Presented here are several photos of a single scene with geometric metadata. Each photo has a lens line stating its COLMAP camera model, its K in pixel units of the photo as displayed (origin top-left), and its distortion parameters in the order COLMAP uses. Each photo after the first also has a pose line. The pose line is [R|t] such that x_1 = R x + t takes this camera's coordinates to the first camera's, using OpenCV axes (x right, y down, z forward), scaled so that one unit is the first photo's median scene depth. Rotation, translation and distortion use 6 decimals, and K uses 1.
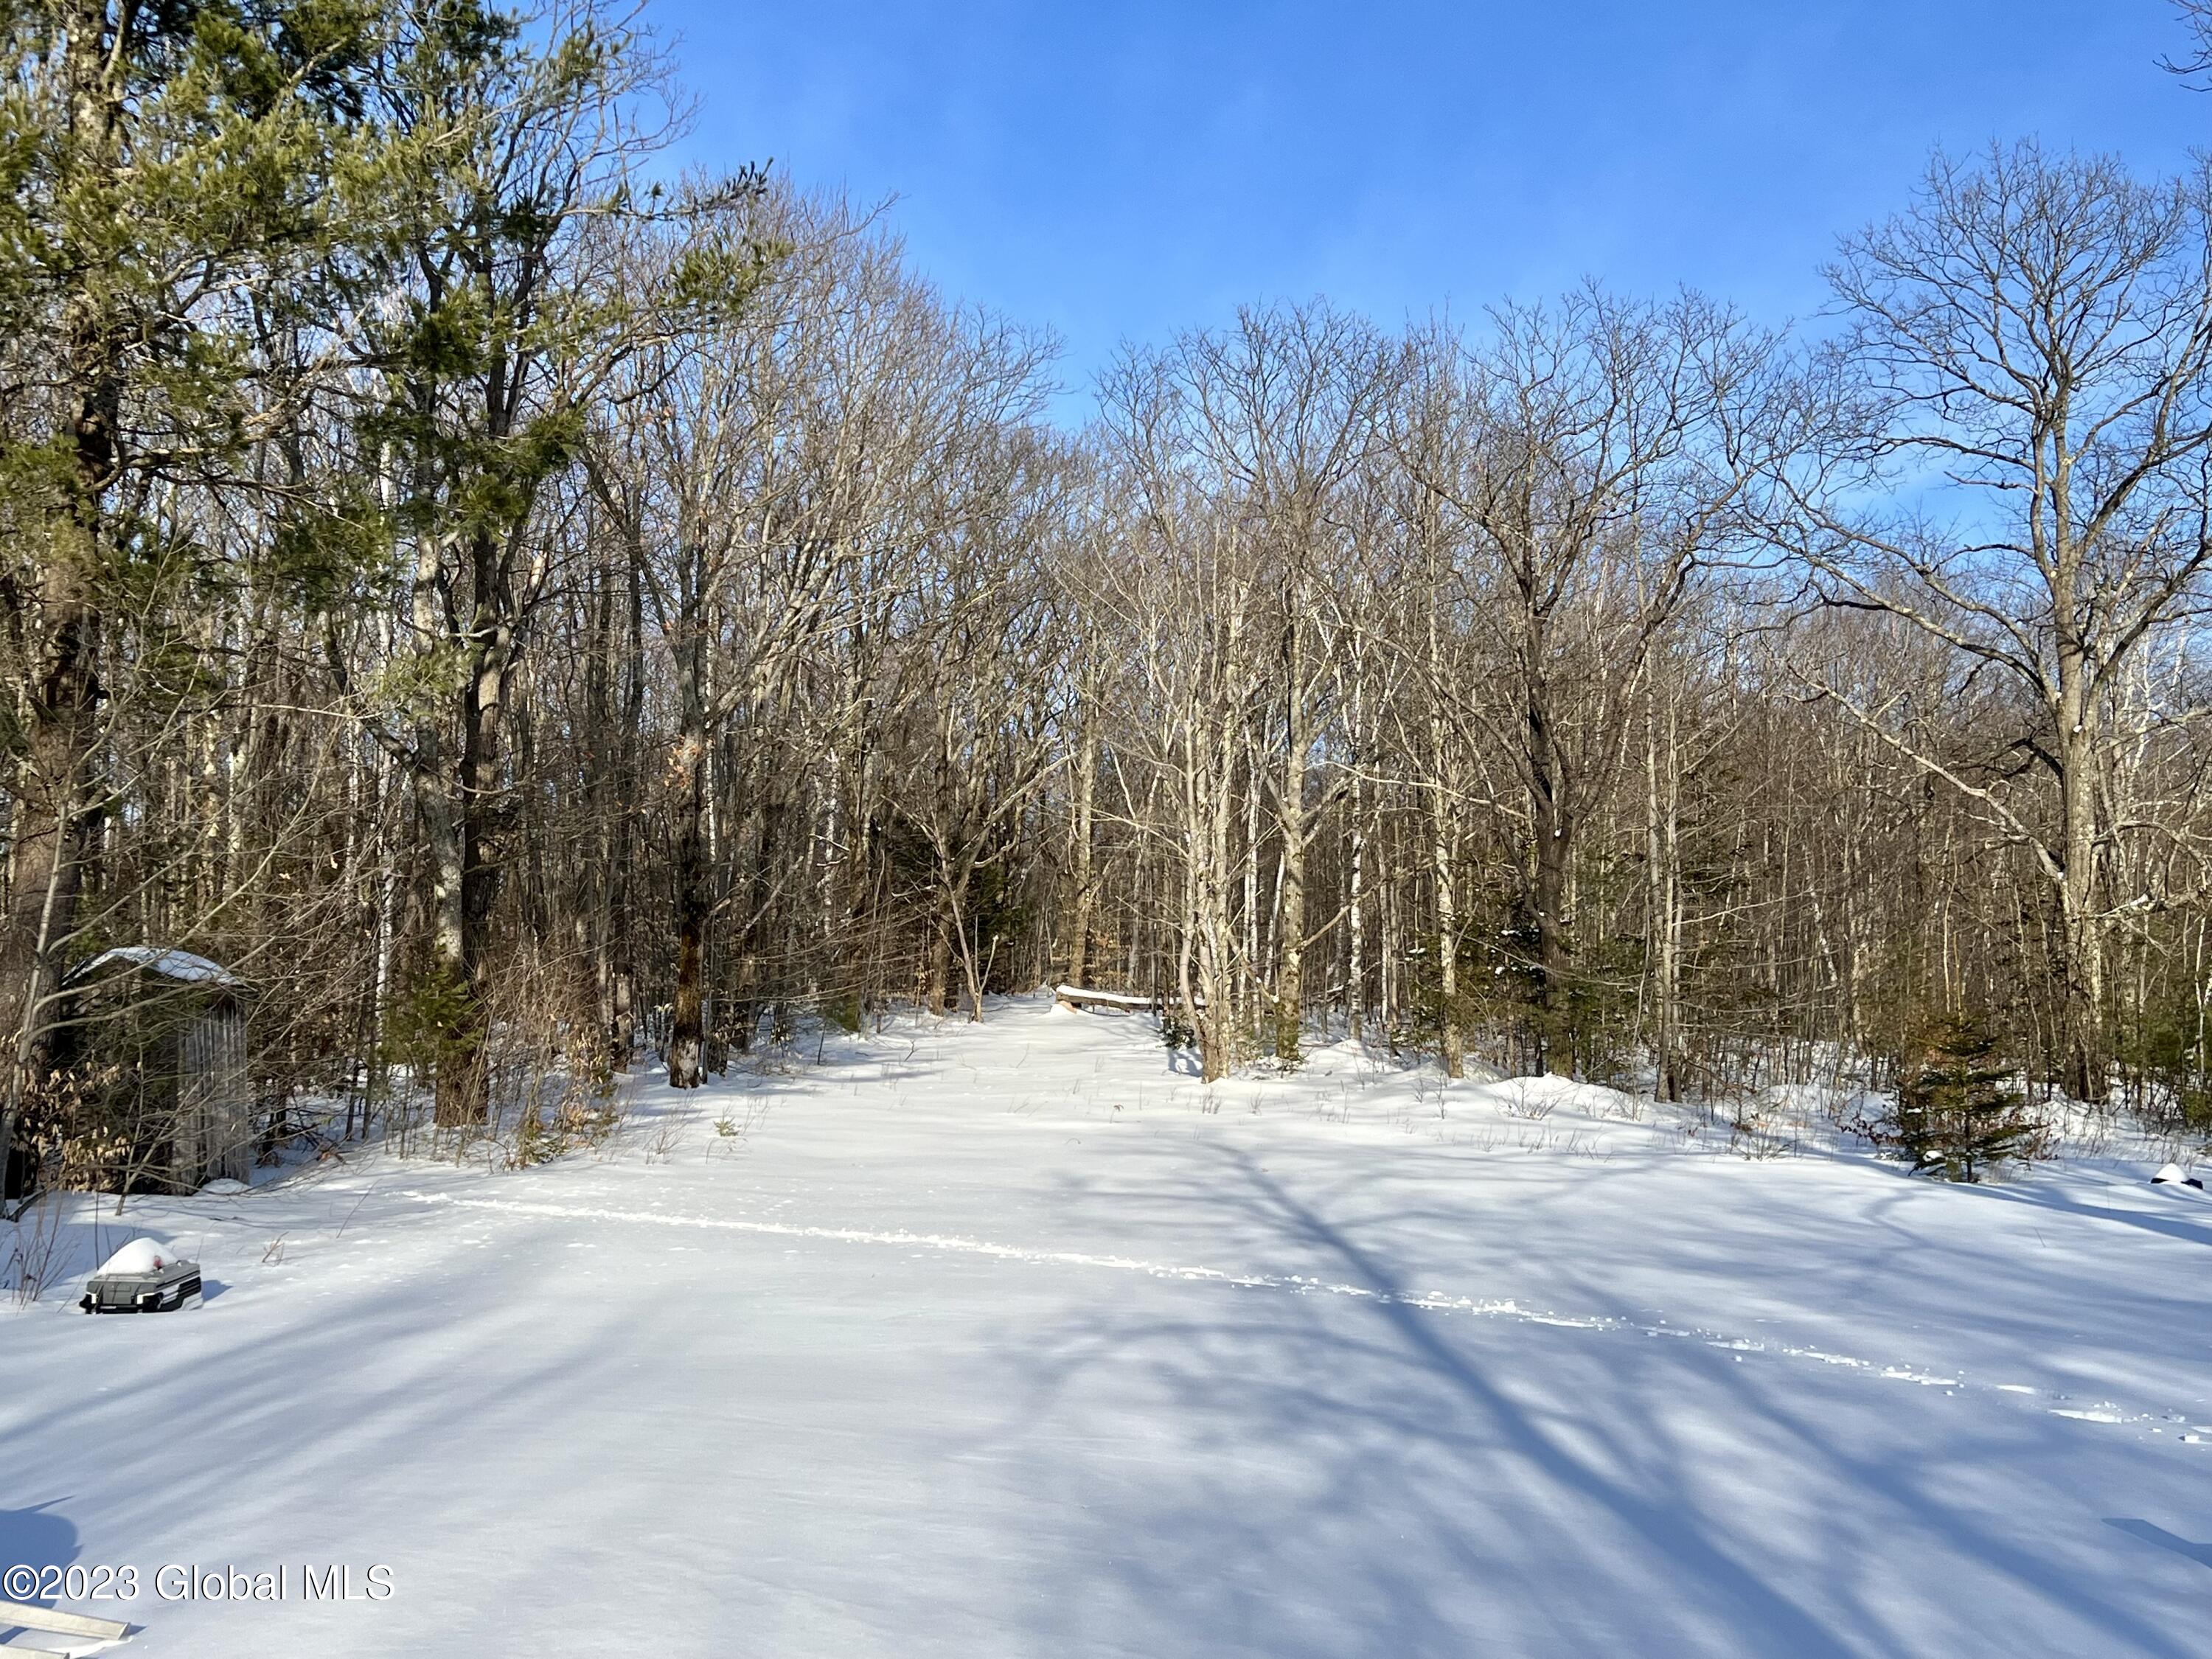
lens RADIAL K [[2308.0, 0, 1102.6], [0, 2308.0, 818.6], [0, 0, 1]] dist [0.101870, -0.136989]
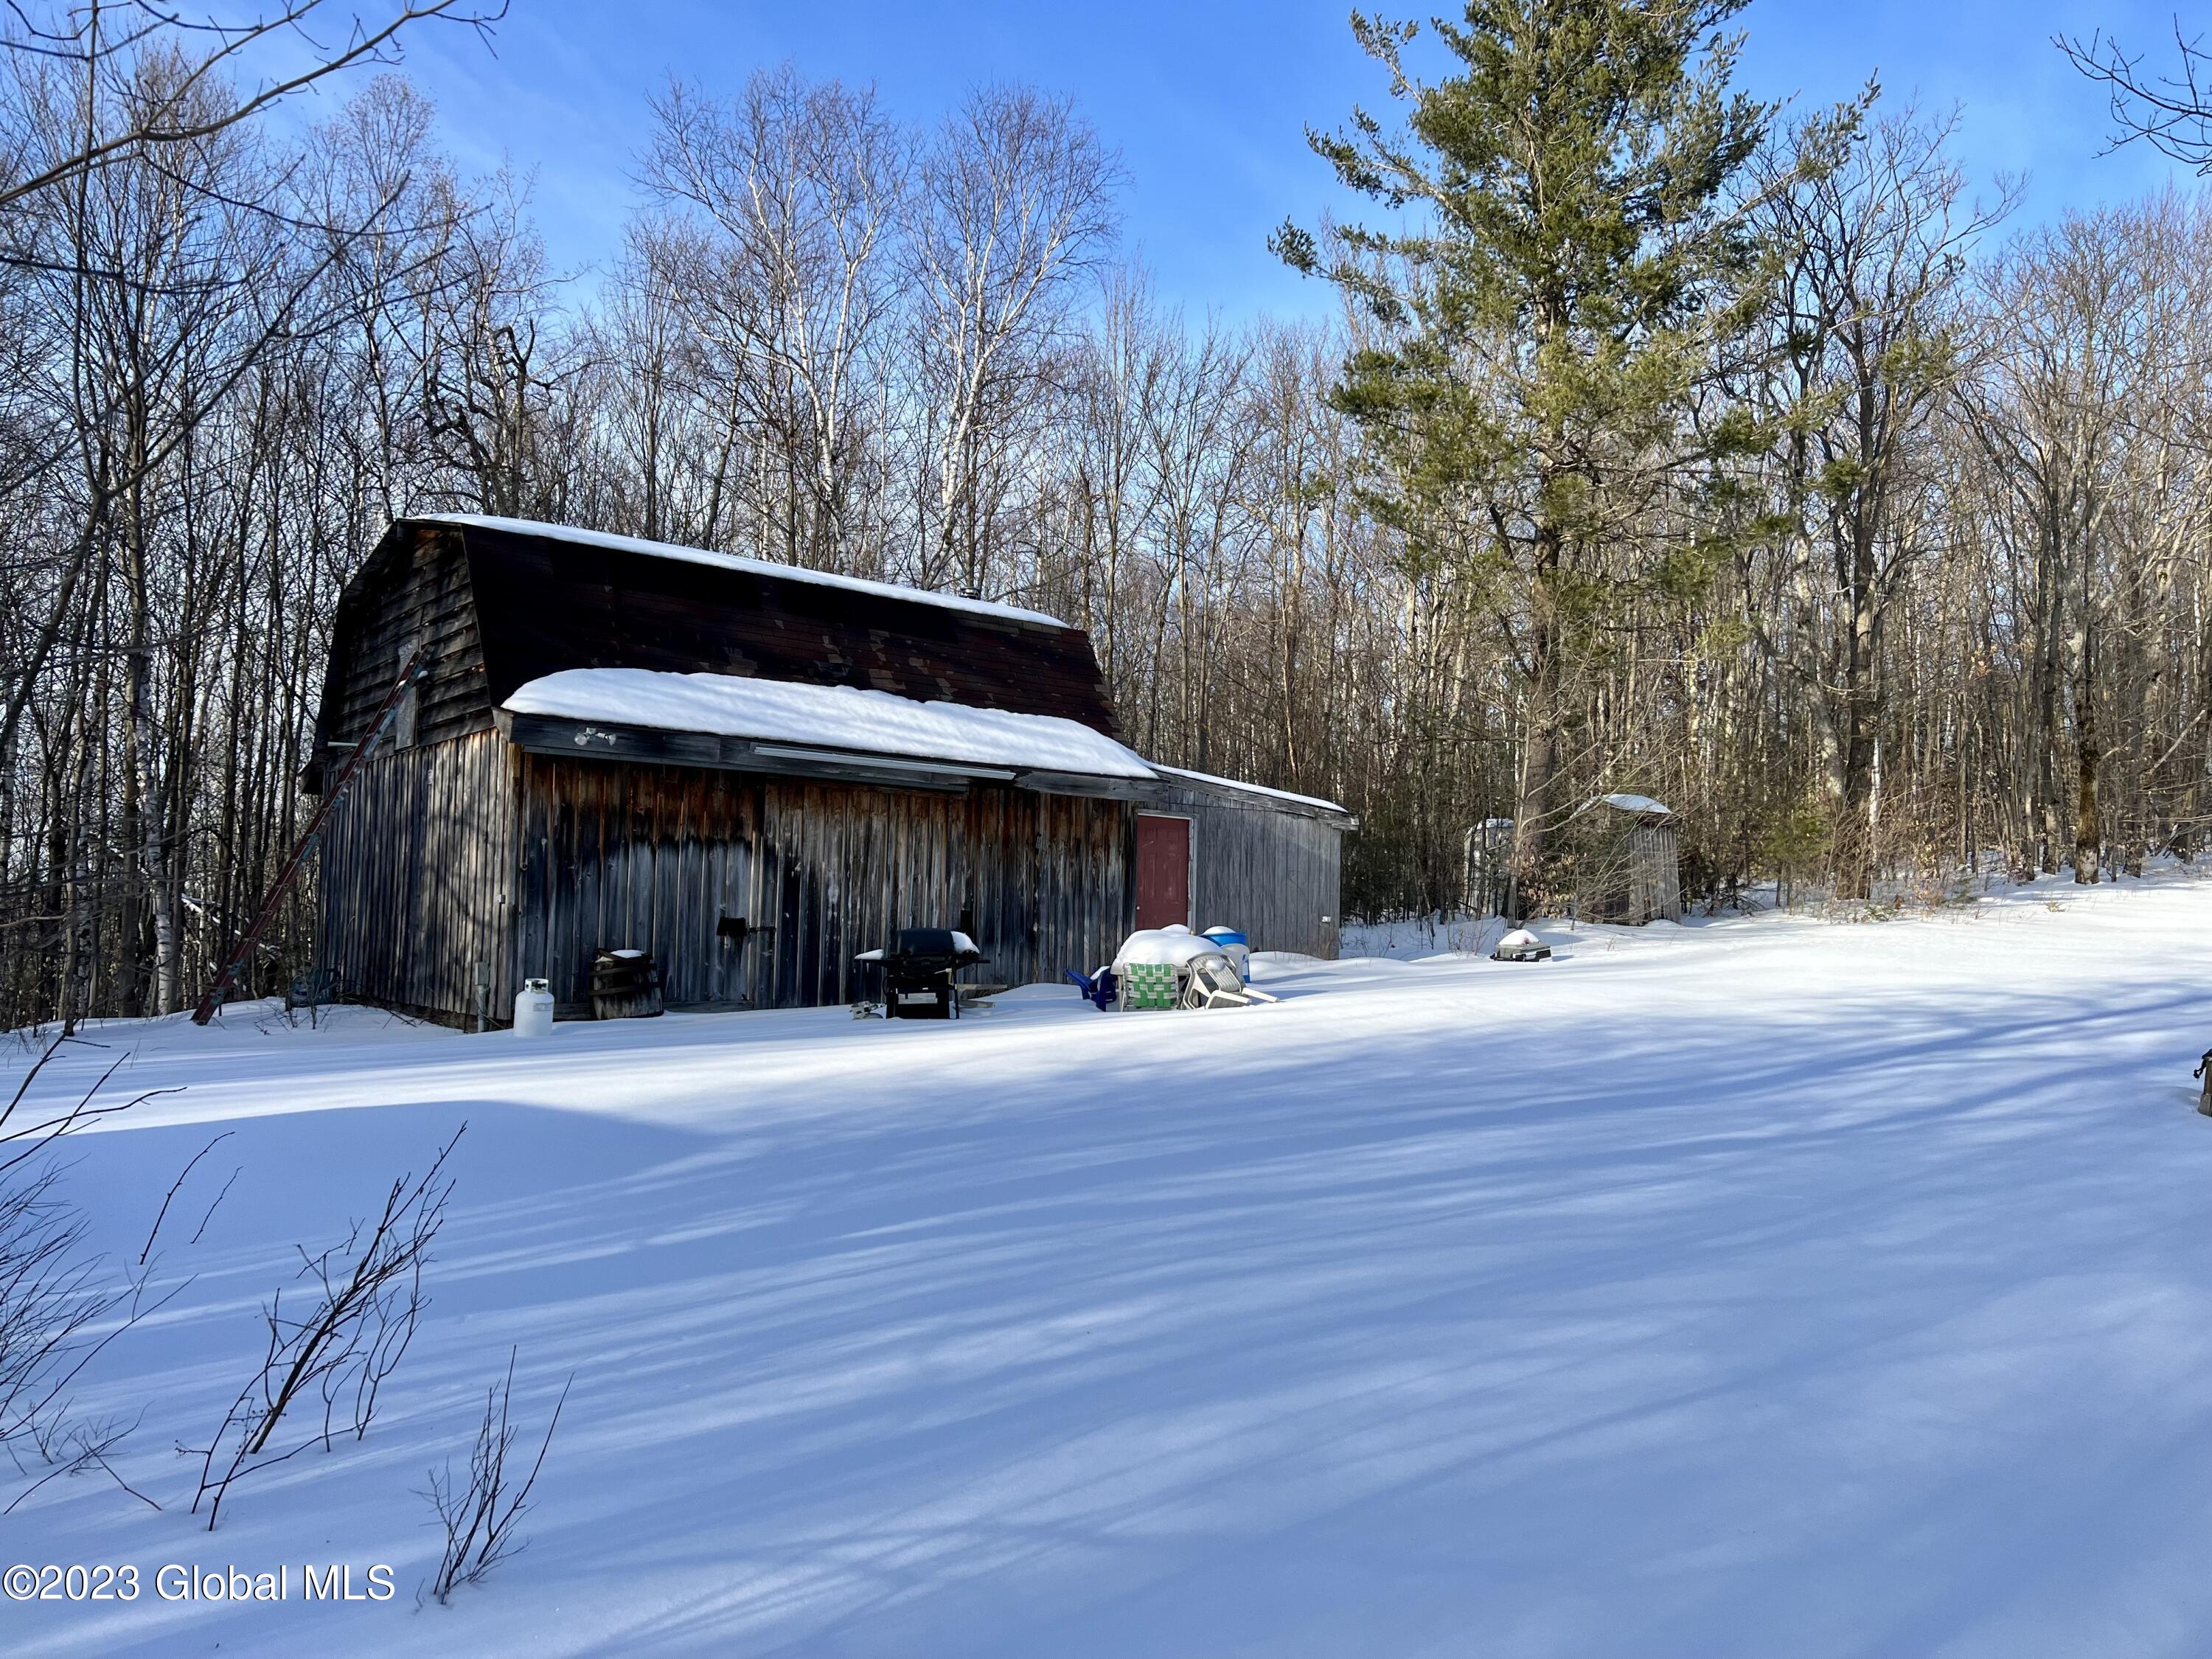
lens RADIAL K [[1637.7, 0, 1116.5], [0, 1637.7, 845.8], [0, 0, 1]] dist [0.109000, -0.204262]
pose [[0.676943, -0.011070, -0.735952, 0.214246], [0.072032, 0.996084, 0.051274, 0.000063], [0.732502, -0.087721, 0.675089, -0.131525]]
